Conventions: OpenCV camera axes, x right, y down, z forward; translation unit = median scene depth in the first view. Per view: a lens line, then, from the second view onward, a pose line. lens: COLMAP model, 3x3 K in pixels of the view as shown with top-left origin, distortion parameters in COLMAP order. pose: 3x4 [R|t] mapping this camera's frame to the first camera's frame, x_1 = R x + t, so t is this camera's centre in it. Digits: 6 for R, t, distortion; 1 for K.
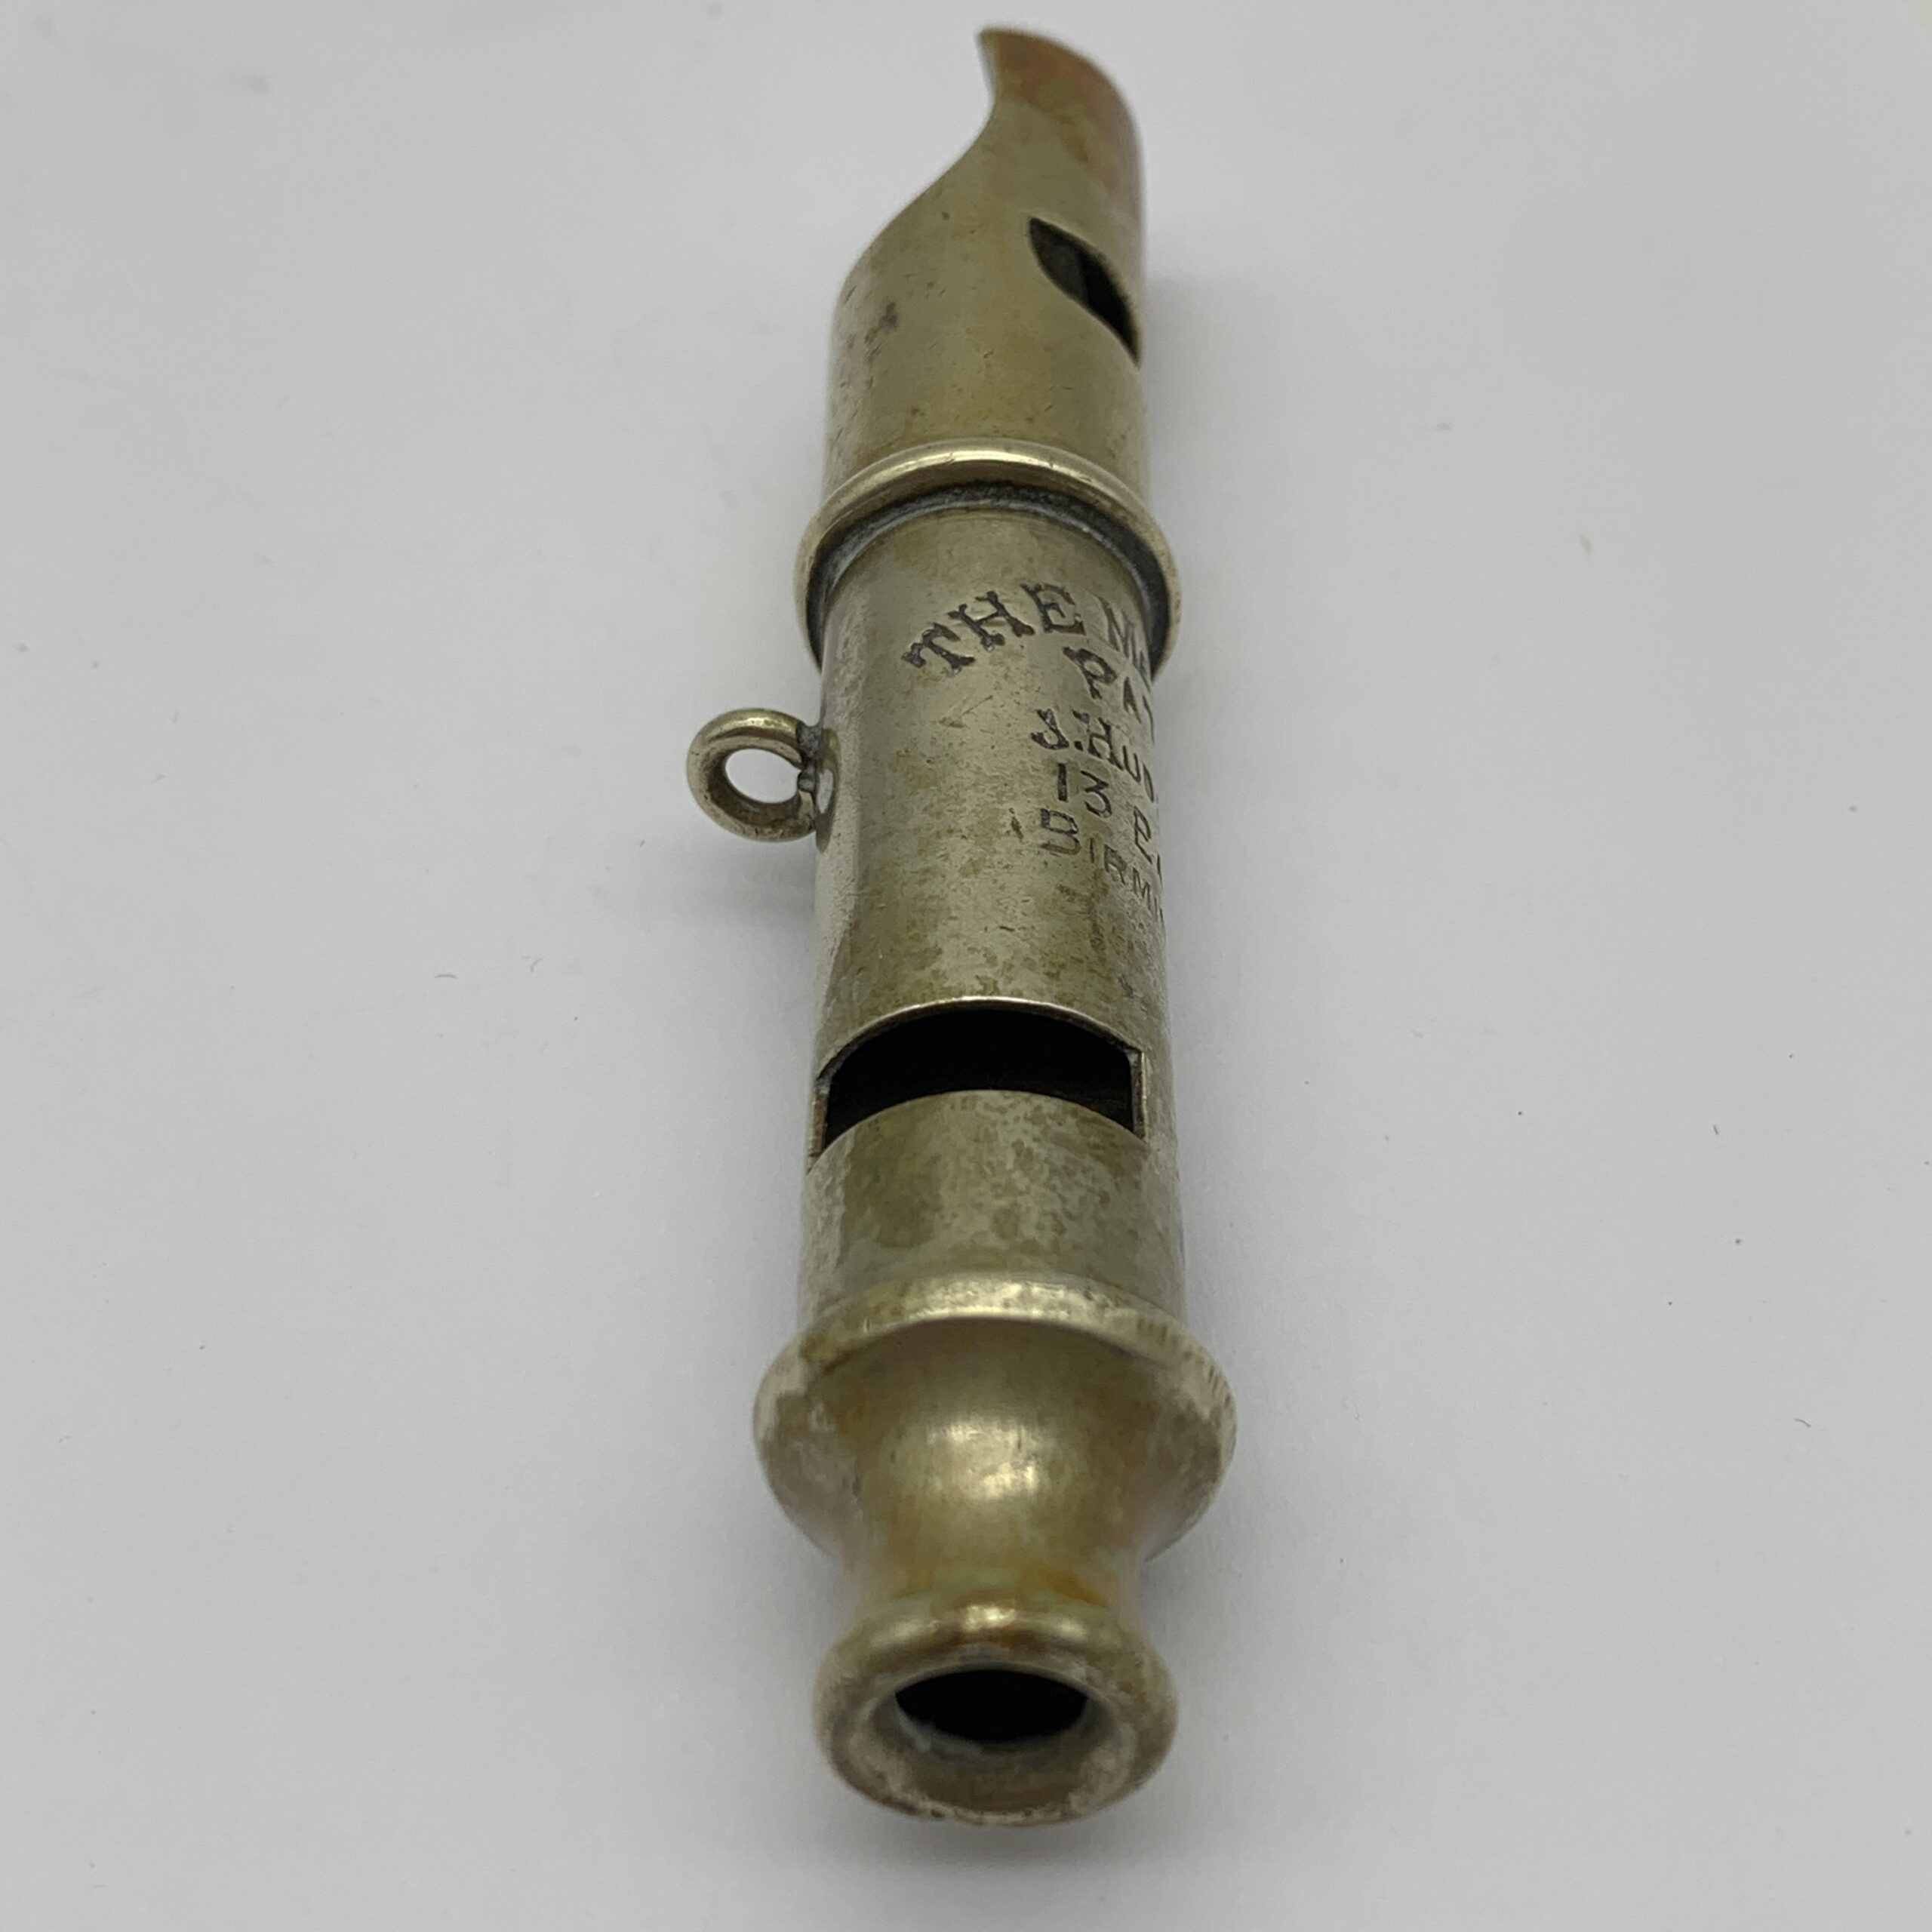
lens RADIAL K [[3220.5, 0, 966.0], [0, 3220.5, 966.0], [0, 0, 1]] dist [-0.014737, -0.000445]
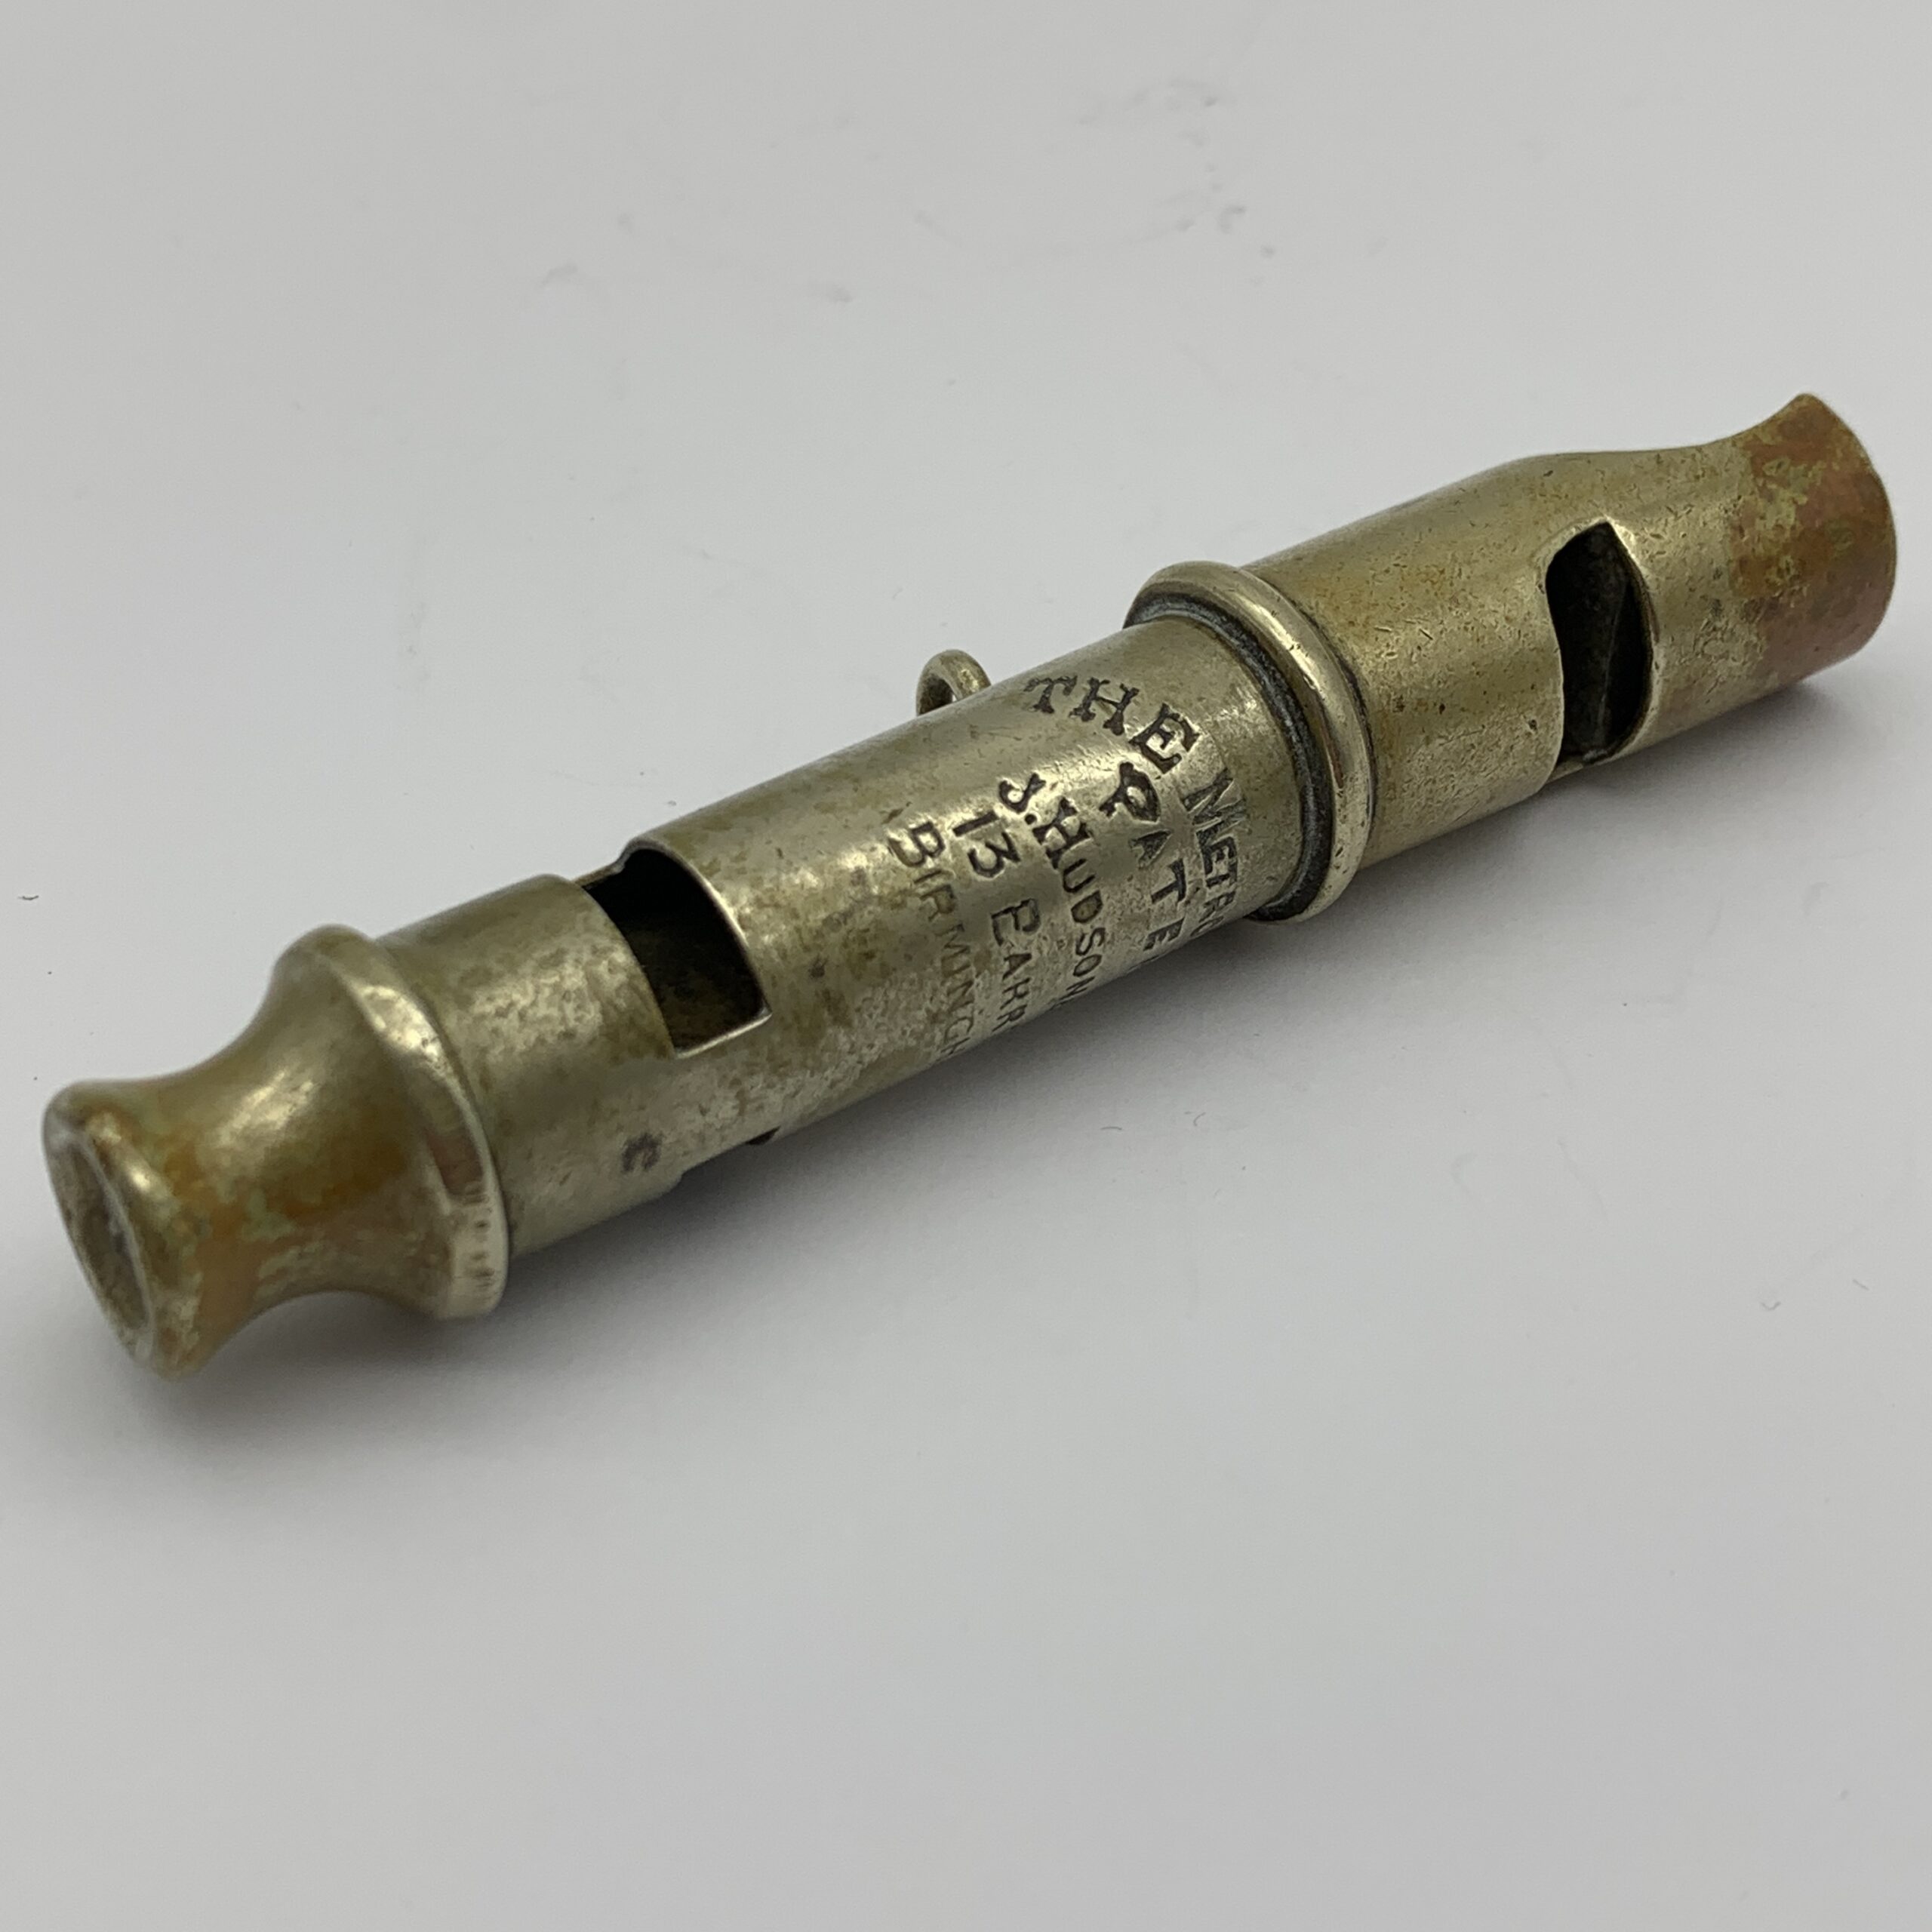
lens RADIAL K [[3220.5, 0, 966.0], [0, 3220.5, 966.0], [0, 0, 1]] dist [-0.014737, -0.000445]
pose [[0.573152, 0.630485, -0.523436, 0.611400], [-0.657929, 0.734846, 0.164712, -0.194472], [0.488493, 0.249979, 0.835993, 0.114094]]
